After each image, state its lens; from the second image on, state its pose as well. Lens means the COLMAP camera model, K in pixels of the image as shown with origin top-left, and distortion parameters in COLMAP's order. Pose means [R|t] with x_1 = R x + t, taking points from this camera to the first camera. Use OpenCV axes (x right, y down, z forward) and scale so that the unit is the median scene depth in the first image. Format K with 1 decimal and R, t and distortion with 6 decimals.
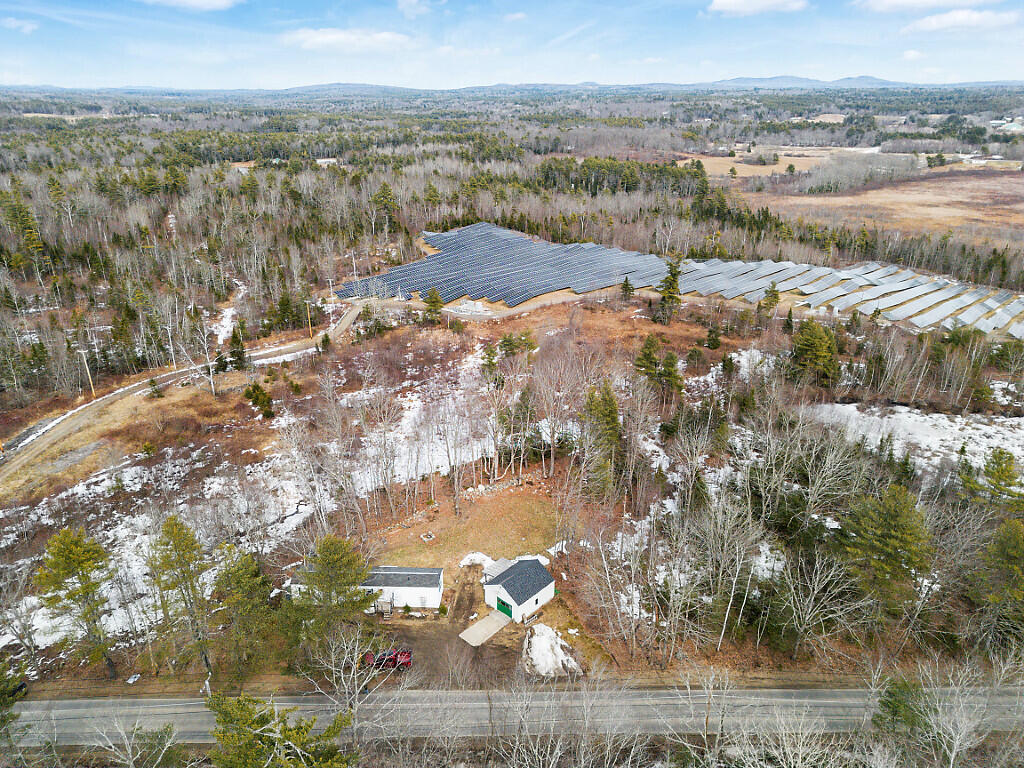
lens RADIAL K [[738.7, 0, 516.3], [0, 738.7, 382.9], [0, 0, 1]] dist [0.055800, -0.041717]
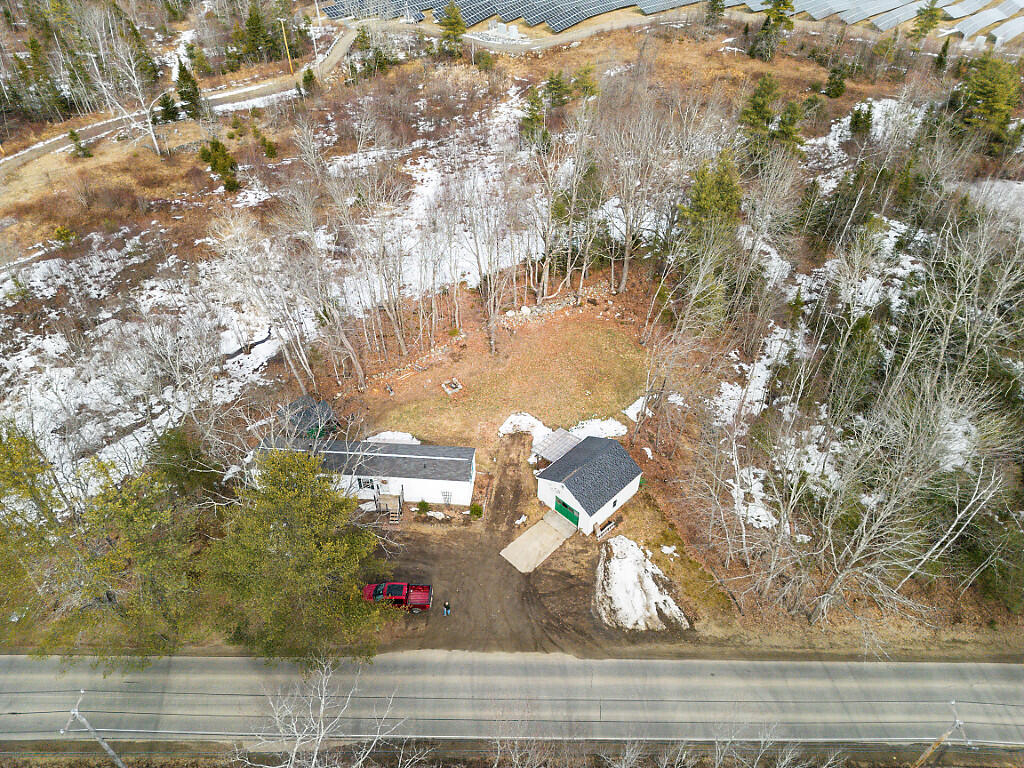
lens RADIAL K [[738.7, 0, 513.4], [0, 738.7, 390.4], [0, 0, 1]] dist [0.055800, -0.041717]
pose [[0.999341, 0.025087, -0.026221, -0.034717], [-0.015114, 0.944648, 0.327738, -0.014570], [0.032992, -0.327125, 0.944405, 0.278726]]
